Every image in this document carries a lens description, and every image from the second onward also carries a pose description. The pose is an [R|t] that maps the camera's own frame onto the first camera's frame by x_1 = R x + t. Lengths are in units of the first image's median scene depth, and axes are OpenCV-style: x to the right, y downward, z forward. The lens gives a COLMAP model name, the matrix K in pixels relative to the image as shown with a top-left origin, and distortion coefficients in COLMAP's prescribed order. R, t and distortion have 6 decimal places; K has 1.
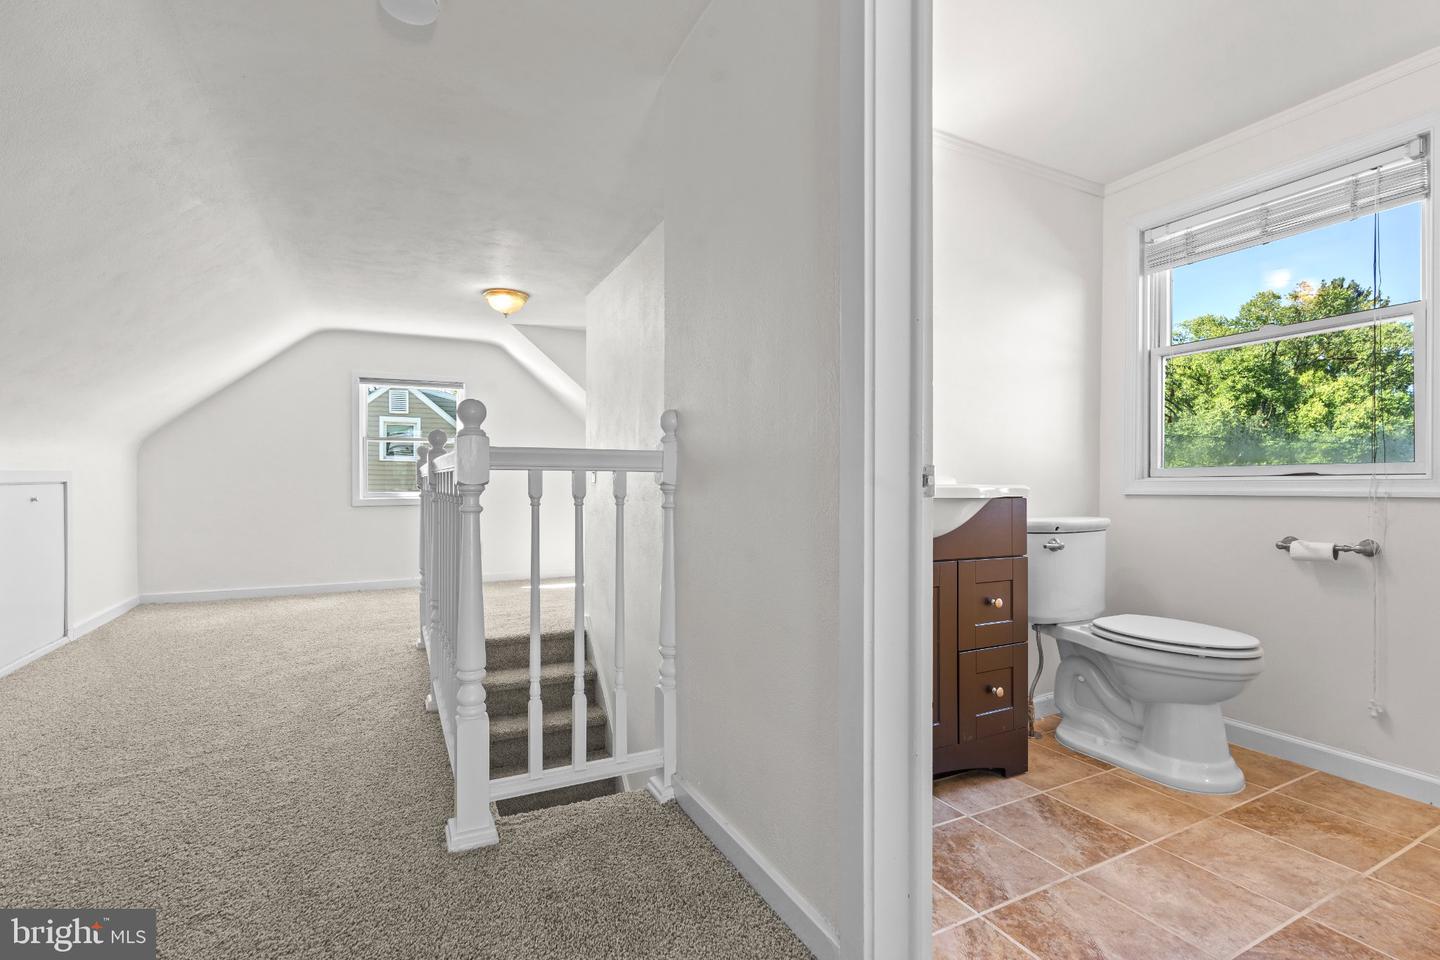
lens RADIAL K [[653.9, 0, 718.1], [0, 653.9, 476.7], [0, 0, 1]] dist [-0.004221, 0.001298]
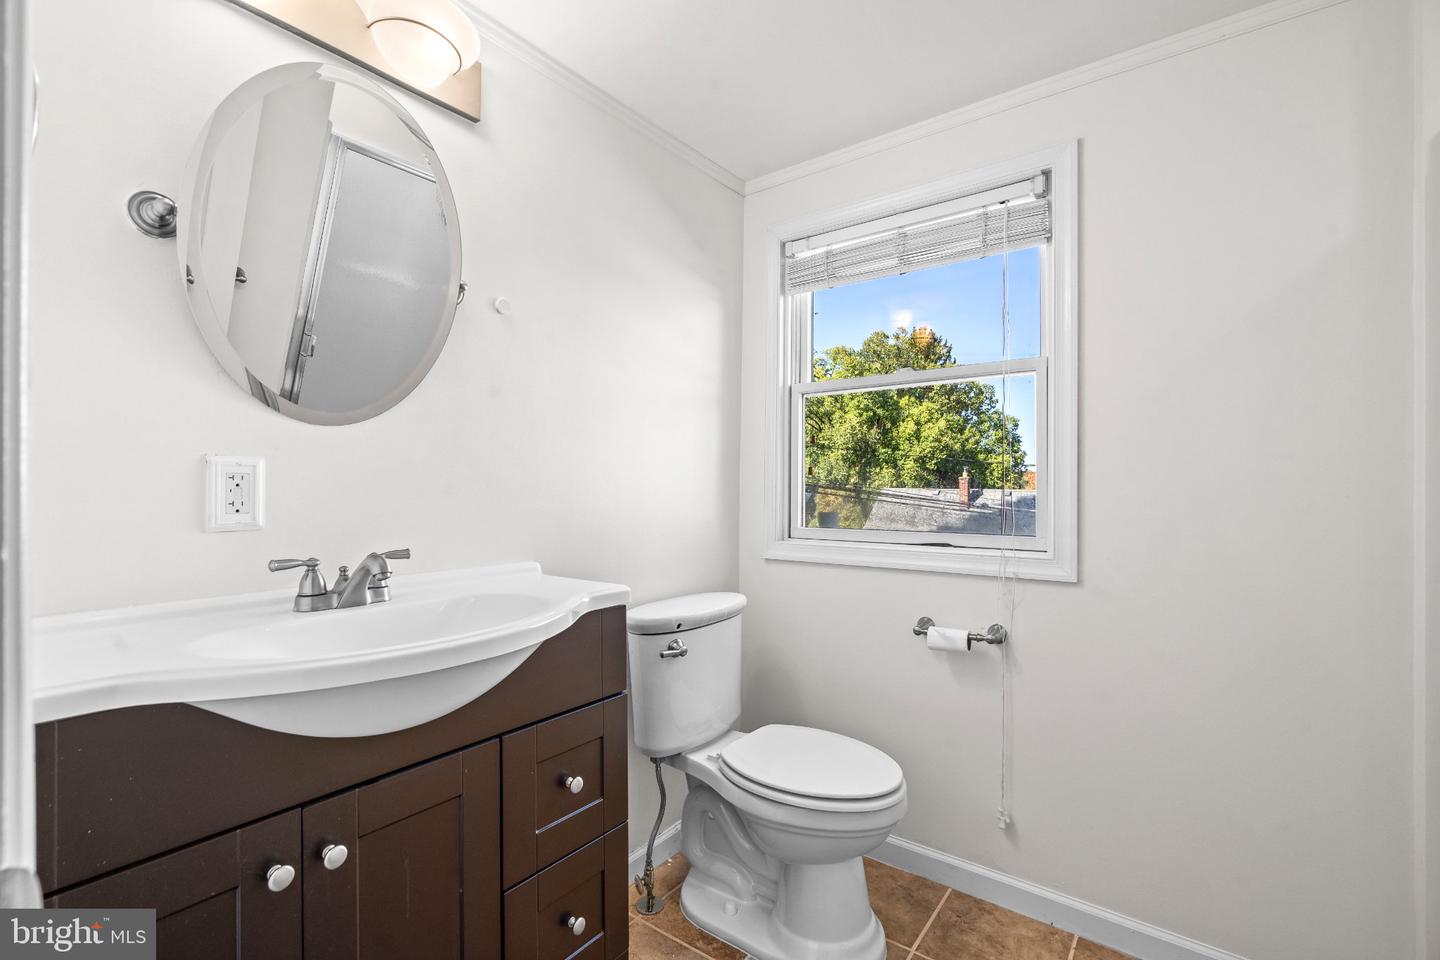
lens RADIAL K [[653.9, 0, 717.4], [0, 653.9, 480.5], [0, 0, 1]] dist [-0.004221, 0.001298]
pose [[0.897714, -0.000450, 0.440578, 0.224916], [-0.001576, 0.999990, 0.004232, -0.082258], [-0.440575, -0.004493, 0.897705, 0.311874]]
